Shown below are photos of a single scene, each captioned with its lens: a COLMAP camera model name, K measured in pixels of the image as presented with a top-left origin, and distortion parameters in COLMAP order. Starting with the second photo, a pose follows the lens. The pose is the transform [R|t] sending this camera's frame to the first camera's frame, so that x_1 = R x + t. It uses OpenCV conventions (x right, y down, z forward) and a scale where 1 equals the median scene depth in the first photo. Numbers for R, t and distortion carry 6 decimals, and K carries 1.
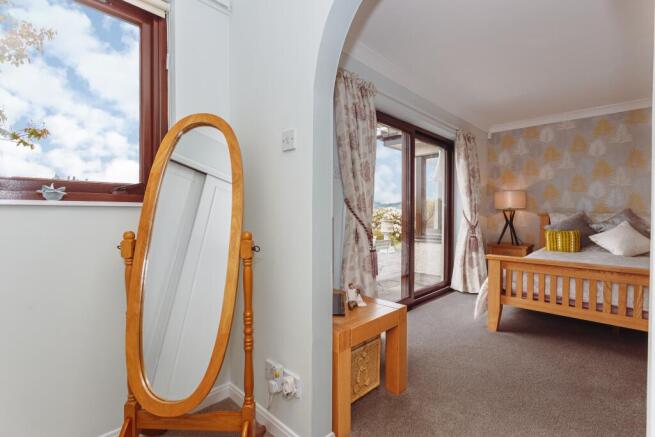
lens RADIAL K [[312.7, 0, 326.7], [0, 312.7, 215.7], [0, 0, 1]] dist [0.012707, -0.000865]
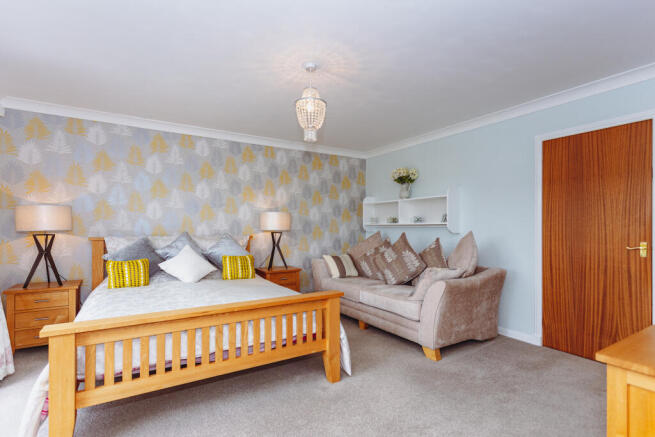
lens RADIAL K [[312.7, 0, 320.7], [0, 312.7, 226.5], [0, 0, 1]] dist [0.012707, -0.000865]
pose [[0.224695, -0.004692, 0.974418, 0.073515], [0.008053, 0.999963, 0.002958, -0.033444], [-0.974396, 0.007182, 0.224725, 0.317721]]
